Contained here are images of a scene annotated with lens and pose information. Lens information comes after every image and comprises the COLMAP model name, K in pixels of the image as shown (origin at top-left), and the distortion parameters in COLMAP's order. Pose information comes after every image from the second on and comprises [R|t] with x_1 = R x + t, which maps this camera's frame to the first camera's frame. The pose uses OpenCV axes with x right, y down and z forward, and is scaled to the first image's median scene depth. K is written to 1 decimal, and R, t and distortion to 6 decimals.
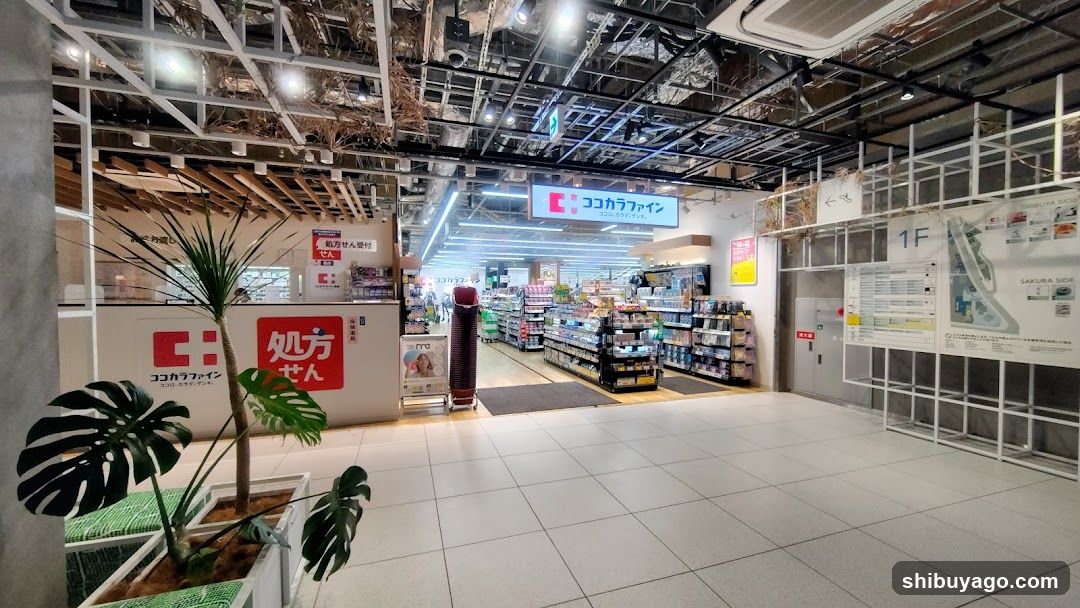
lens RADIAL K [[413.8, 0, 543.6], [0, 413.8, 306.5], [0, 0, 1]] dist [-0.000202, 0.000034]
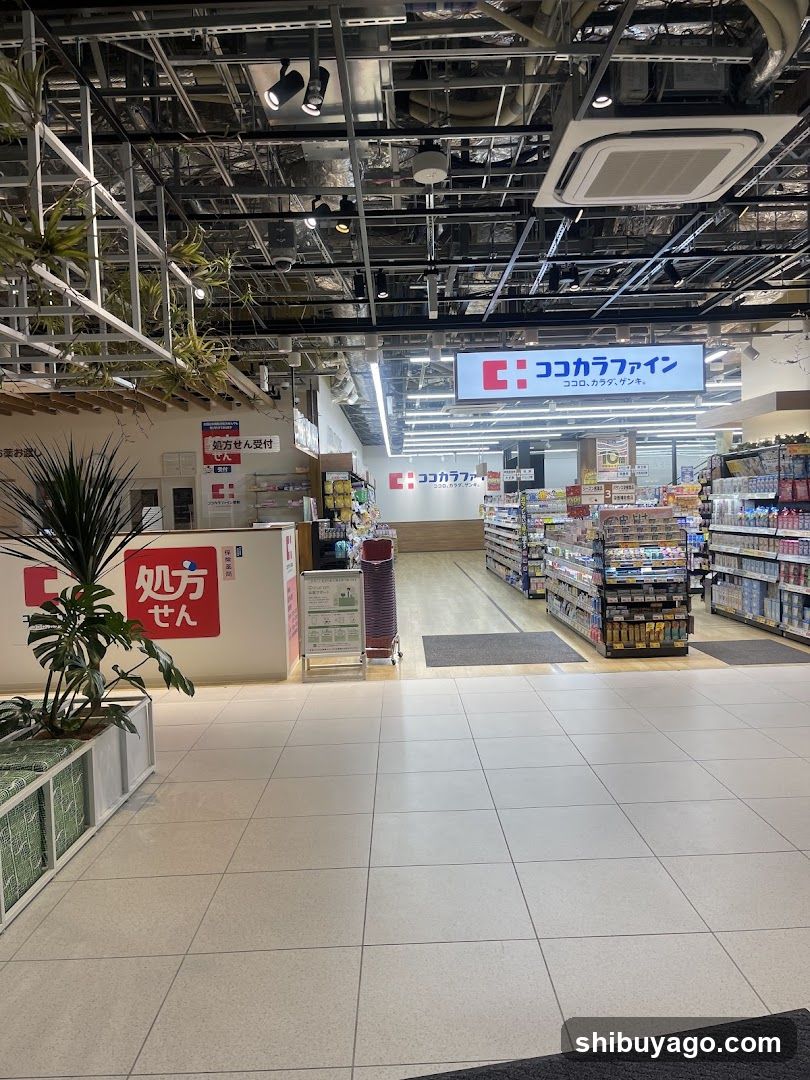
lens RADIAL K [[875.7, 0, 446.1], [0, 875.7, 536.3], [0, 0, 1]] dist [0.025367, -0.019231]
pose [[0.953788, -0.021046, -0.299742, 0.414563], [0.027602, 0.999463, 0.017653, -0.011933], [0.299209, -0.025110, 0.953857, -0.449547]]
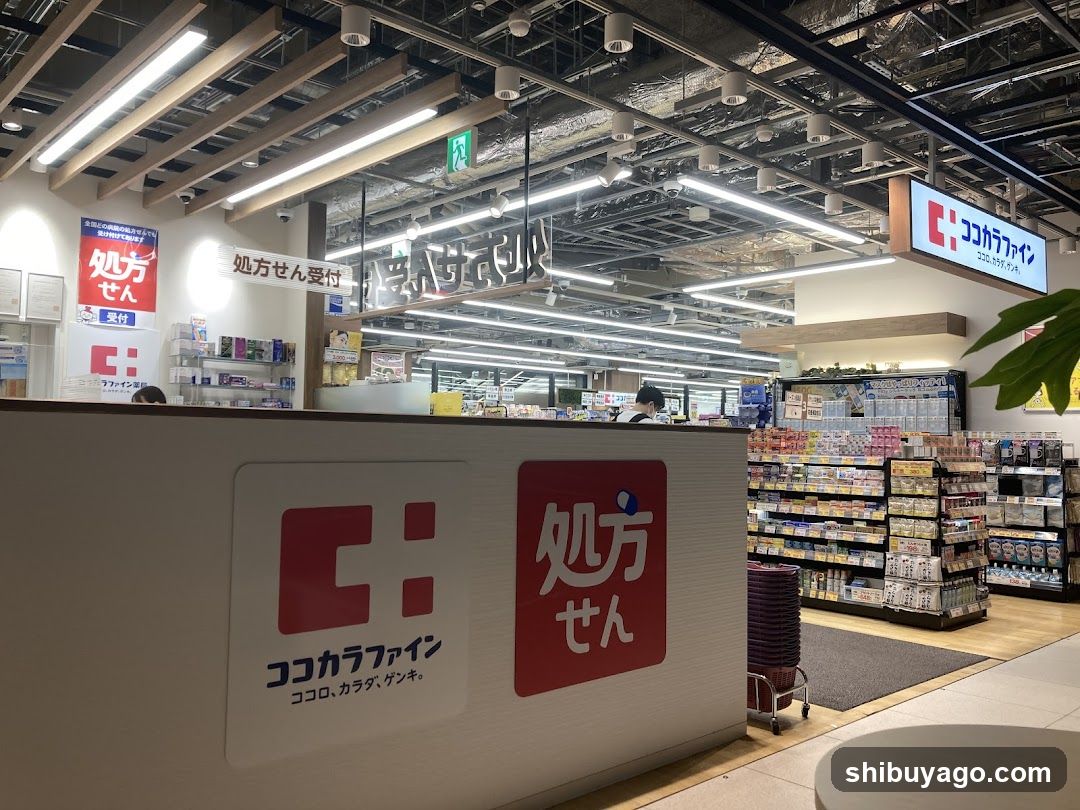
lens RADIAL K [[875.7, 0, 542.8], [0, 875.7, 404.7], [0, 0, 1]] dist [0.025367, -0.019231]
pose [[0.911840, 0.033052, 0.409213, -0.835107], [-0.008081, 0.998006, -0.062601, 0.022082], [-0.410466, 0.053775, 0.910289, 0.306919]]
